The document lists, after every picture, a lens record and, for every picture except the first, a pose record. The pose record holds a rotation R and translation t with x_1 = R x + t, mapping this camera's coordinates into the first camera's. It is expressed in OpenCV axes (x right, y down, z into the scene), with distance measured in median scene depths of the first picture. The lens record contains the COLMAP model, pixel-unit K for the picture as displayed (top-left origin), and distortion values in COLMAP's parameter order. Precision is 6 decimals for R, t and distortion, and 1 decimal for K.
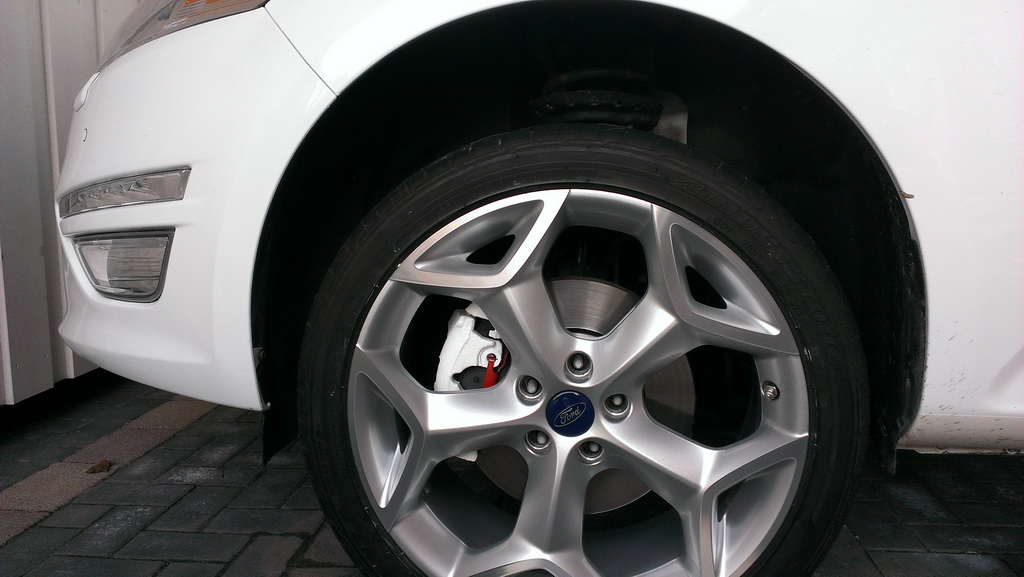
lens RADIAL K [[994.4, 0, 514.6], [0, 994.4, 268.5], [0, 0, 1]] dist [0.189687, -0.345386]
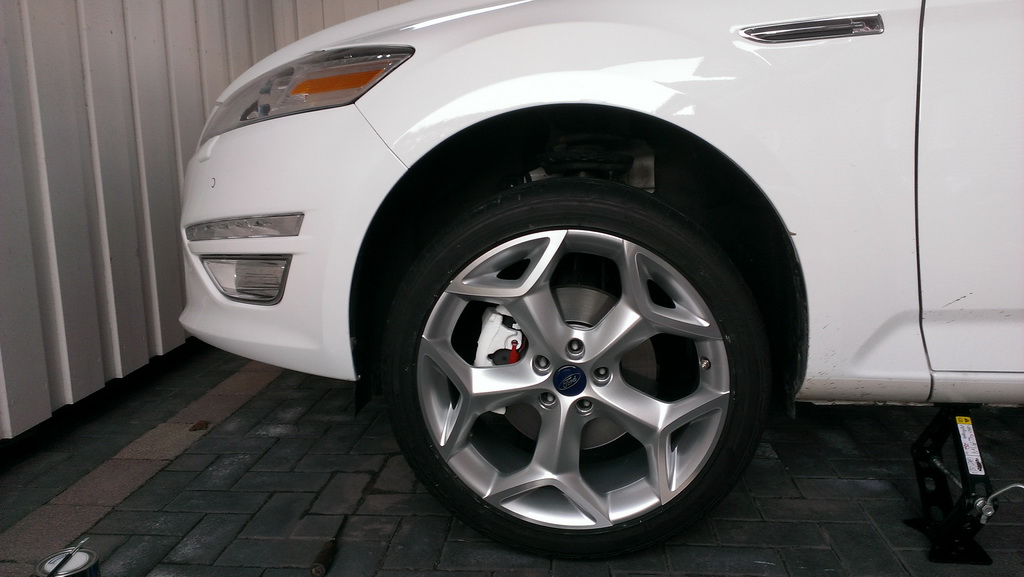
lens RADIAL K [[895.3, 0, 512.0], [0, 895.3, 288.5], [0, 0, 1]] dist [0.169155, 0.004515]
pose [[0.999857, -0.015014, -0.007765, -0.015971], [0.015348, 0.998871, 0.044967, -0.048322], [0.007081, -0.045080, 0.998958, -0.297133]]
